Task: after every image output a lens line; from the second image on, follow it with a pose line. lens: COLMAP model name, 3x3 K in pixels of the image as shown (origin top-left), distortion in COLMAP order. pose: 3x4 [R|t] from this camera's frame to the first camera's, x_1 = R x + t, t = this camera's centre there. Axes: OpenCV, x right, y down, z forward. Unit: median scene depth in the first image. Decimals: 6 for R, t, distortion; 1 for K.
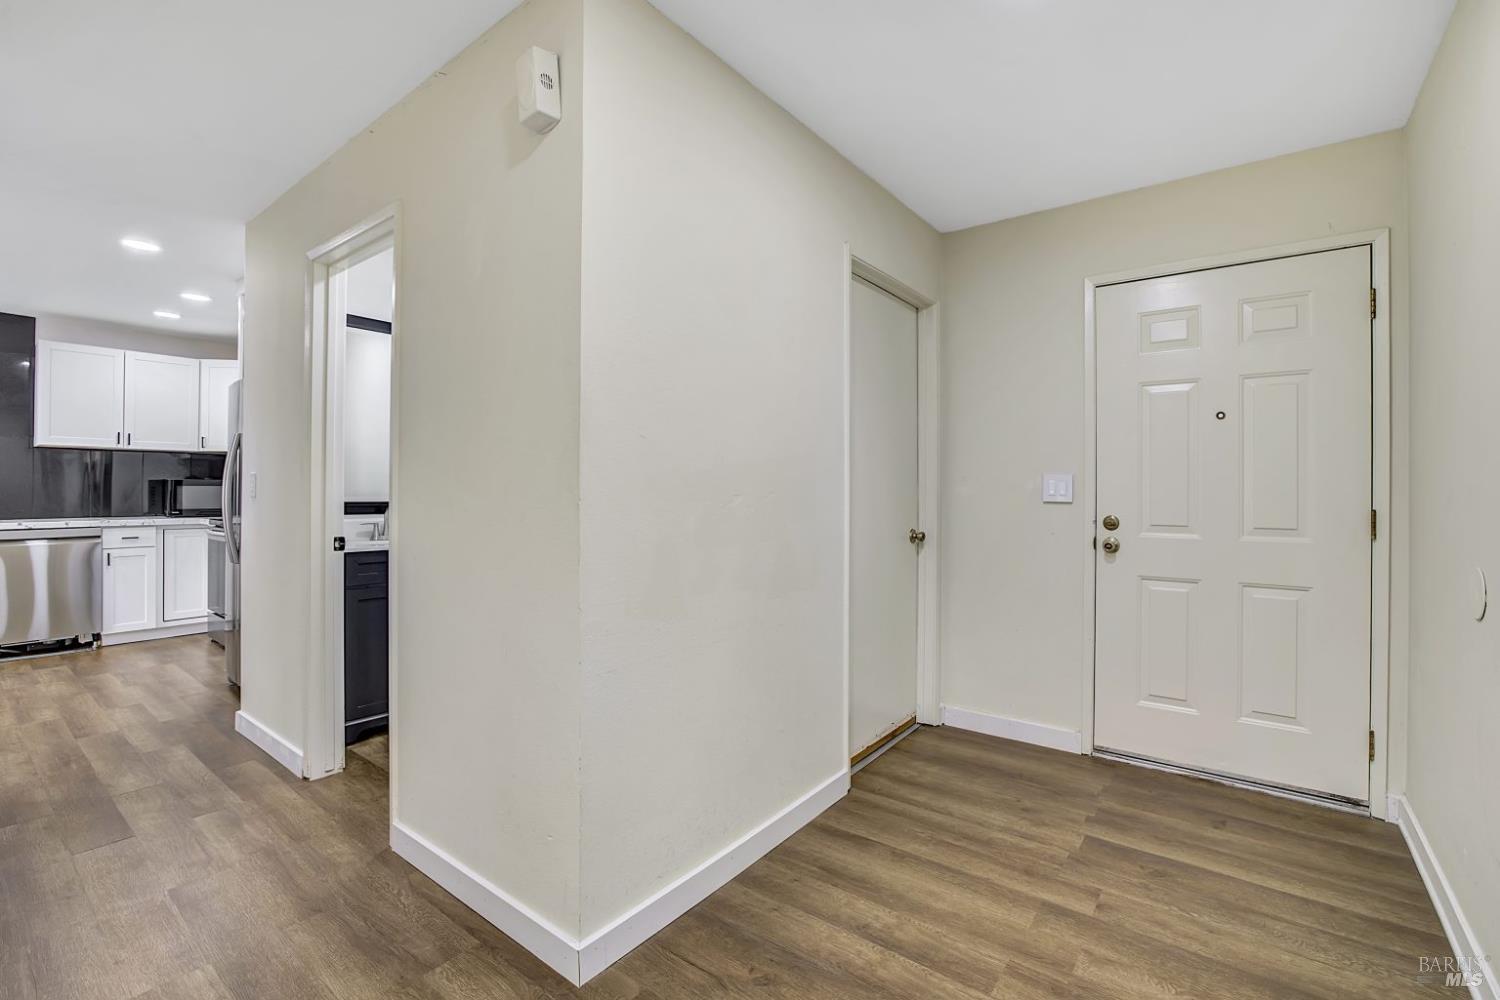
lens RADIAL K [[658.9, 0, 764.5], [0, 658.9, 491.0], [0, 0, 1]] dist [-0.024932, 0.003880]
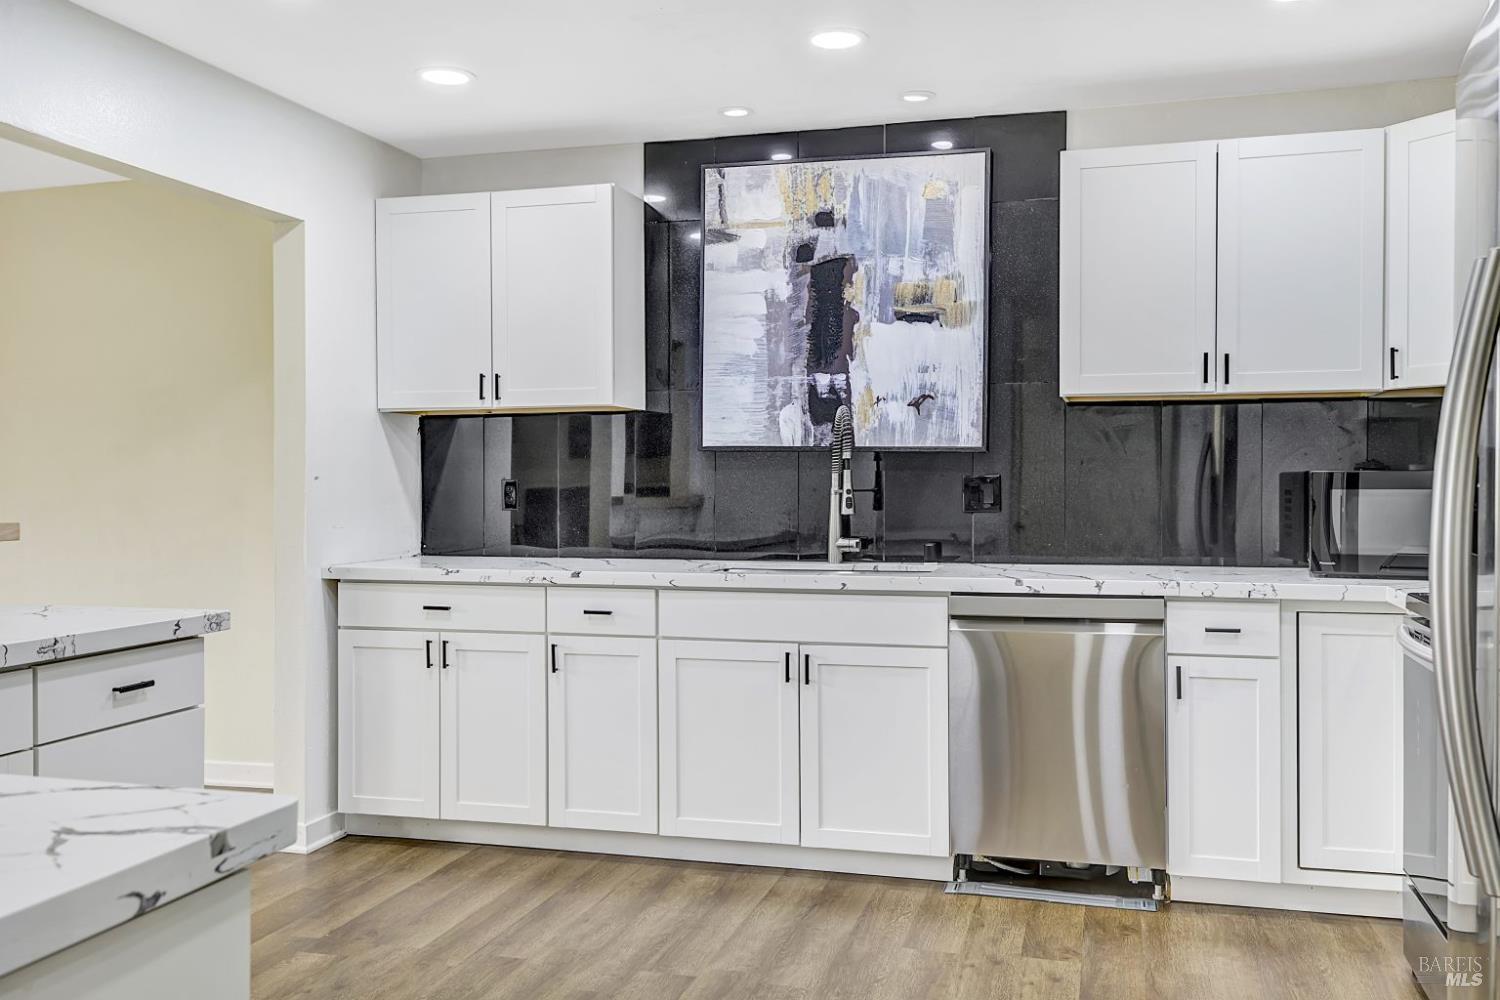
lens RADIAL K [[1366.8, 0, 742.6], [0, 1366.8, 469.6], [0, 0, 1]] dist [0.051490, 0.015523]
pose [[0.366060, -0.007292, -0.930563, -0.327565], [0.008930, 0.999951, -0.004323, -0.019719], [0.930549, -0.006728, 0.366107, 0.434084]]
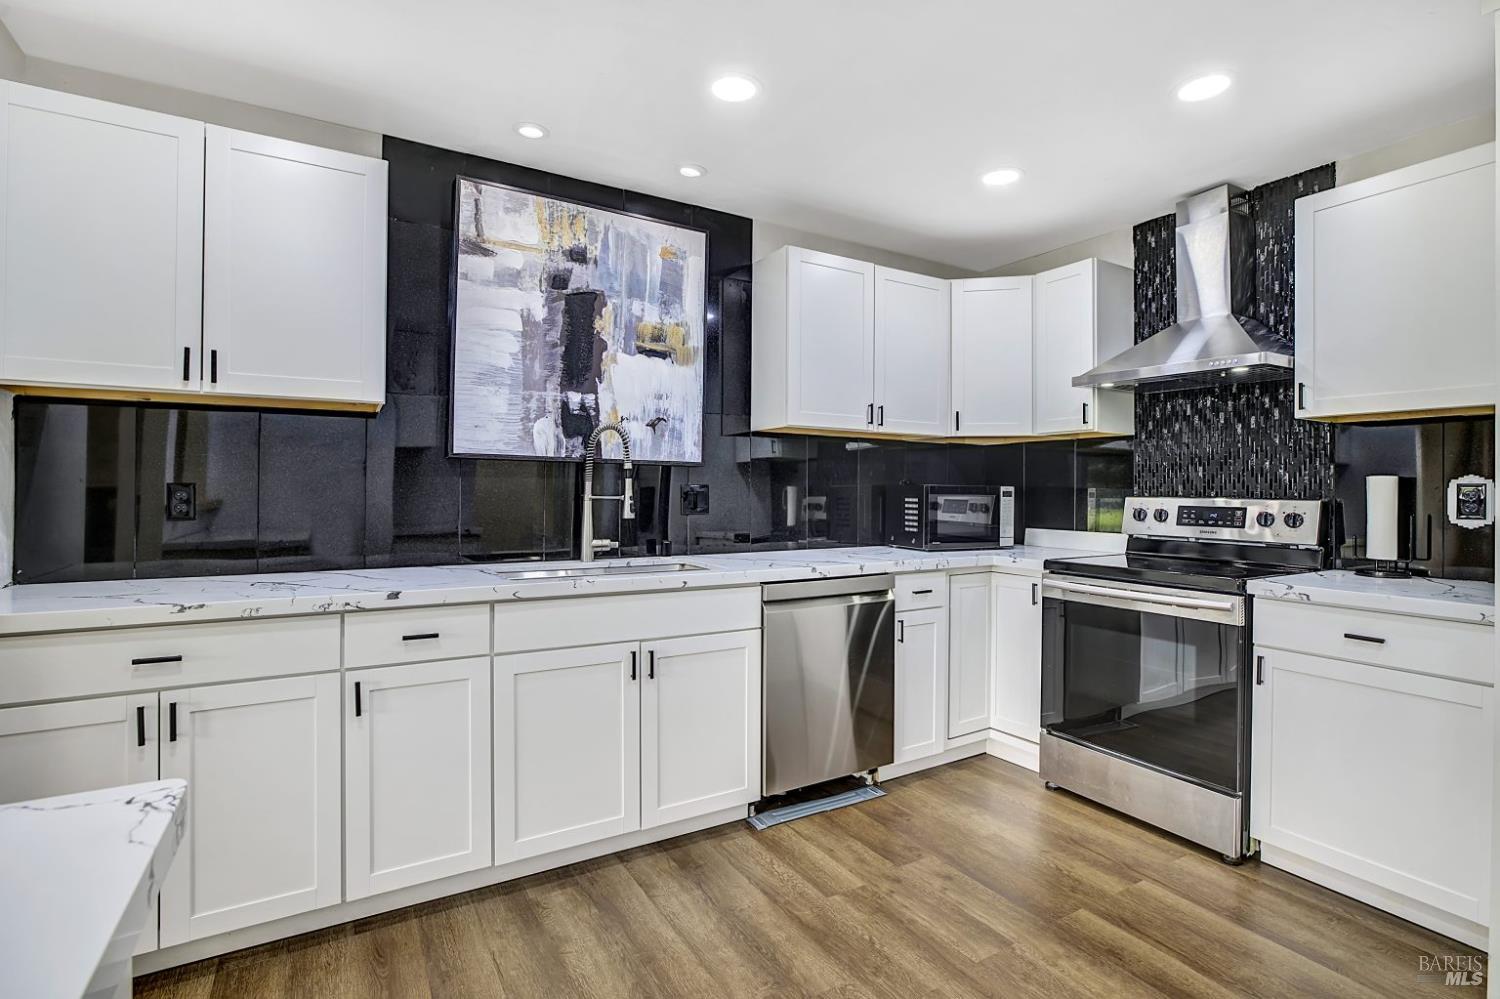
lens RADIAL K [[753.2, 0, 761.3], [0, 753.2, 473.3], [0, 0, 1]] dist [-0.018423, 0.007529]
pose [[0.942460, 0.000256, -0.334320, -0.879319], [-0.004758, 0.999909, -0.012647, -0.020308], [0.334286, 0.013510, 0.942375, 0.329699]]
